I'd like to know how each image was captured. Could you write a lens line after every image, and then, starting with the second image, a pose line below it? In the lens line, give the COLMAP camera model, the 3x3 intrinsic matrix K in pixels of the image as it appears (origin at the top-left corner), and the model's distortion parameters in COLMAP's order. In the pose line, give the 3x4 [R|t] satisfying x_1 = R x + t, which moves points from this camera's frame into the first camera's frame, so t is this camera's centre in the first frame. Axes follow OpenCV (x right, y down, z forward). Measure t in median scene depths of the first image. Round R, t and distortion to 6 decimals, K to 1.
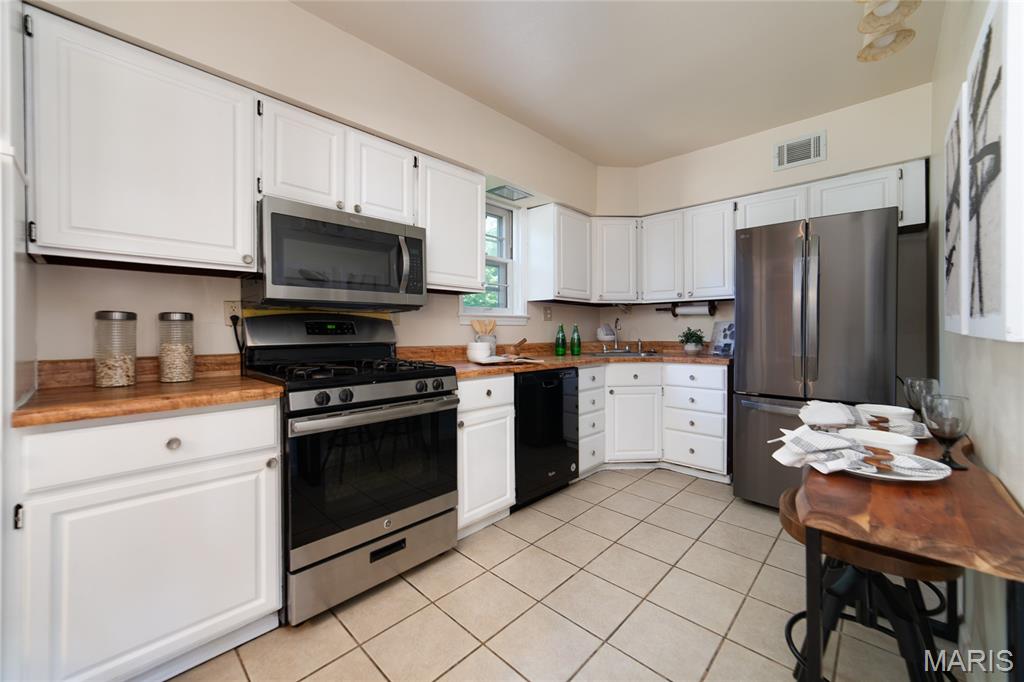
lens RADIAL K [[399.1, 0, 523.9], [0, 399.1, 336.3], [0, 0, 1]] dist [-0.015146, 0.006045]
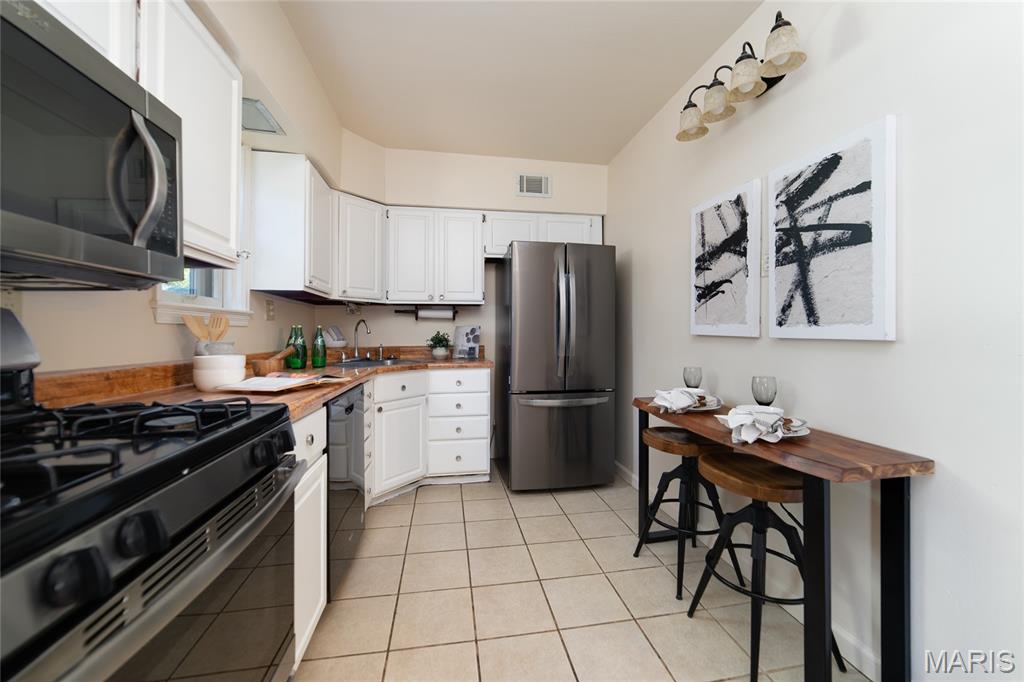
lens RADIAL K [[399.1, 0, 523.9], [0, 399.1, 336.3], [0, 0, 1]] dist [-0.015146, 0.006045]
pose [[0.612403, -0.002440, 0.790542, -0.237326], [0.010203, 0.999936, -0.004817, -0.004072], [-0.790480, 0.011015, 0.612389, 0.255388]]
